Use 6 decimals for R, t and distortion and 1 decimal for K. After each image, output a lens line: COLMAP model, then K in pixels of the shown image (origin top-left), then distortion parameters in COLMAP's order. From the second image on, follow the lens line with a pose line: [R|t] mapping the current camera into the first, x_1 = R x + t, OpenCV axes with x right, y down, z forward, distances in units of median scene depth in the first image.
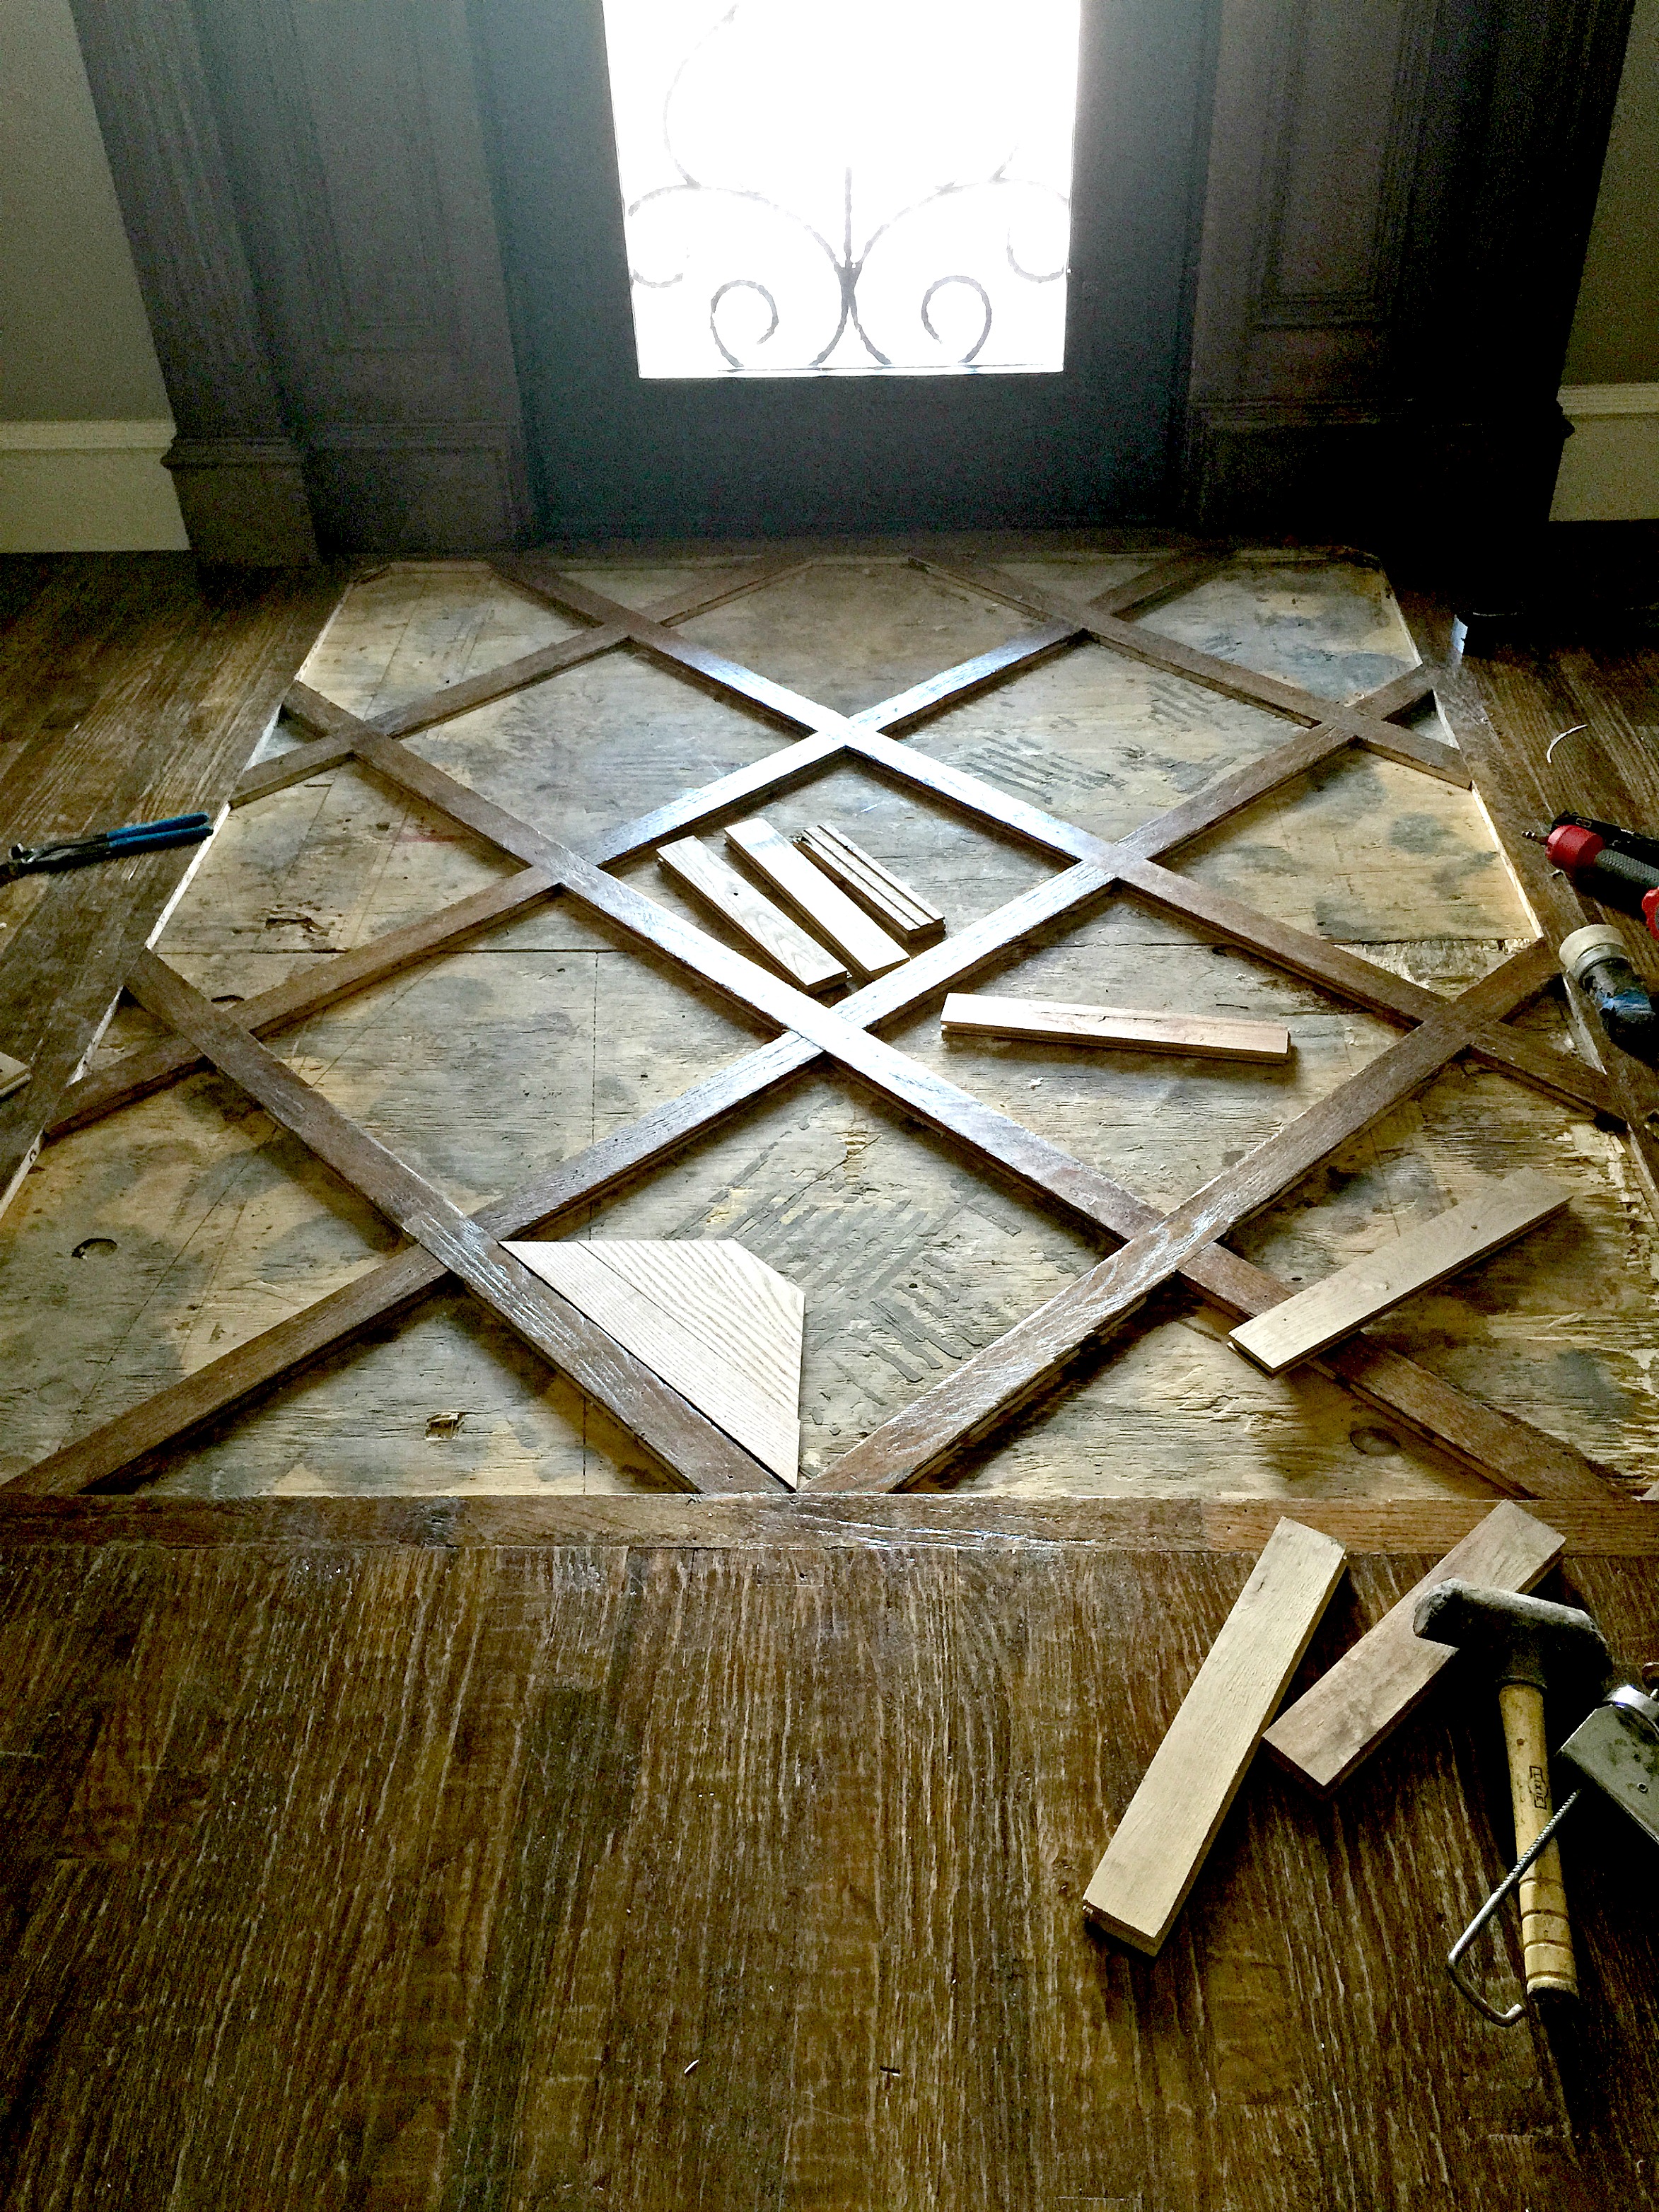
lens RADIAL K [[1912.4, 0, 829.5], [0, 1912.4, 1106.0], [0, 0, 1]] dist [0.093332, -0.138615]
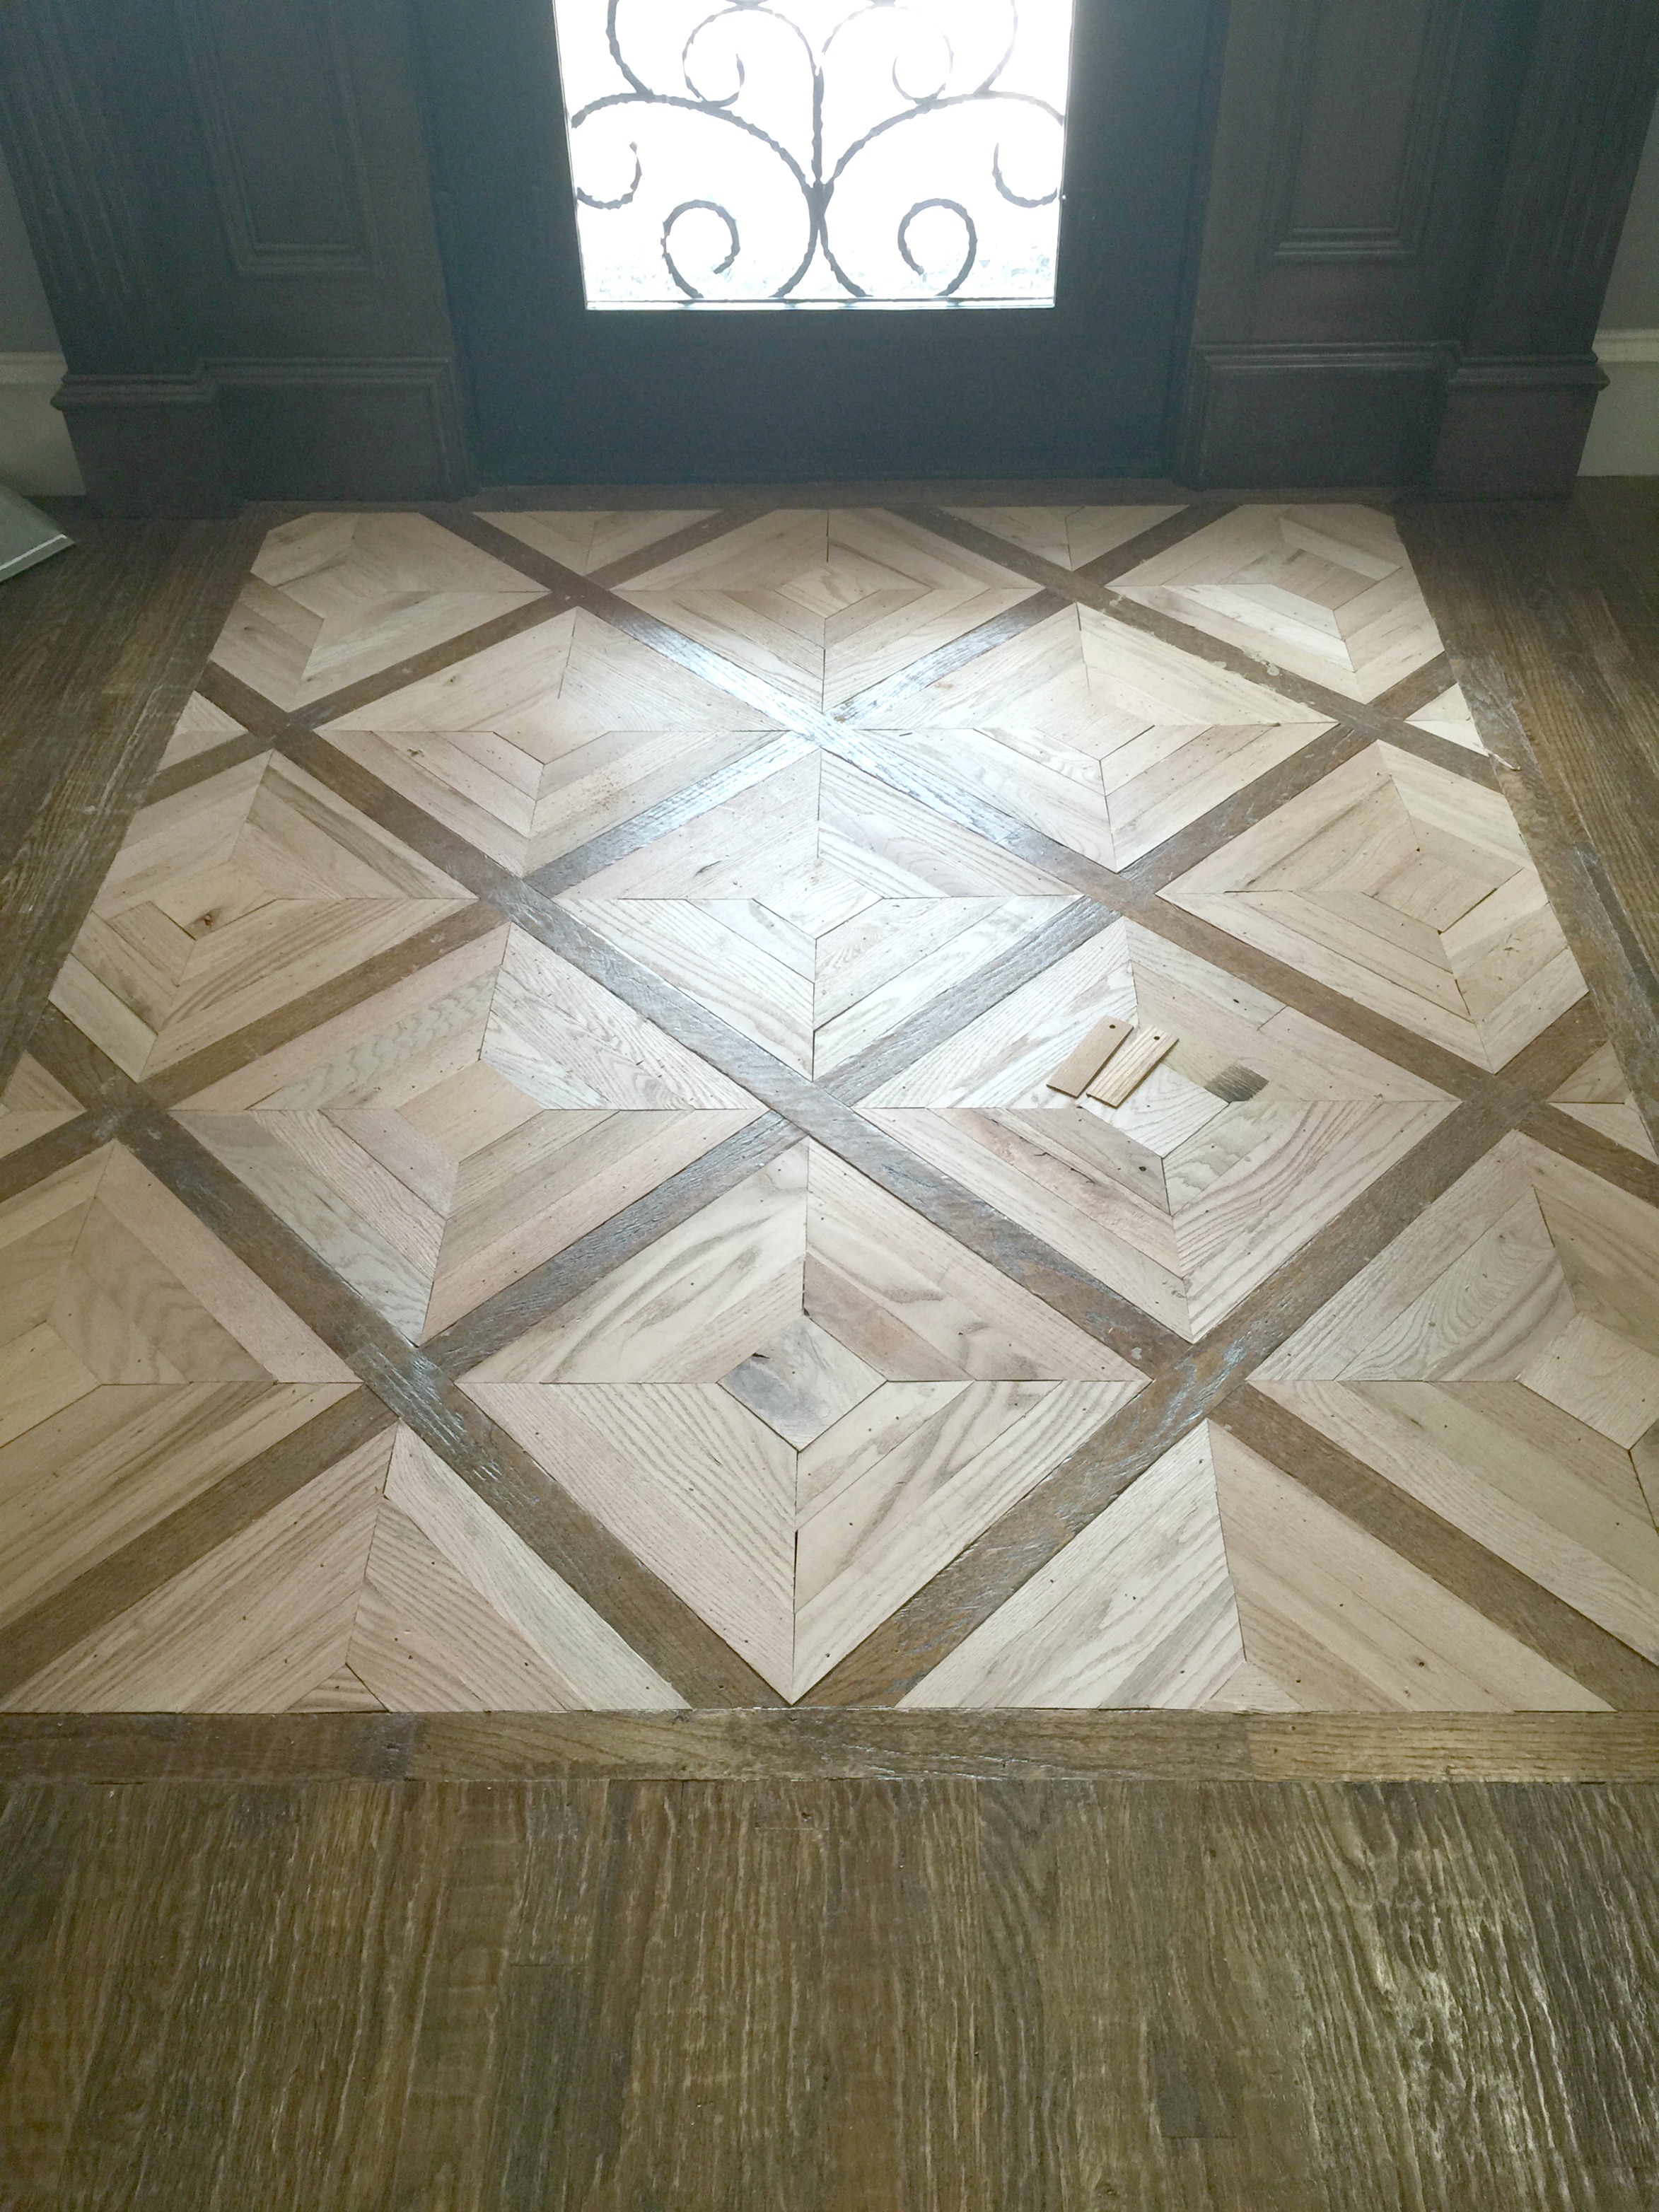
lens RADIAL K [[1912.4, 0, 829.5], [0, 1912.4, 1106.0], [0, 0, 1]] dist [0.093332, -0.138615]
pose [[0.999478, -0.005107, 0.031908, -0.030342], [0.002384, 0.996397, 0.084774, -0.164499], [-0.032226, -0.084654, 0.995889, 0.132365]]
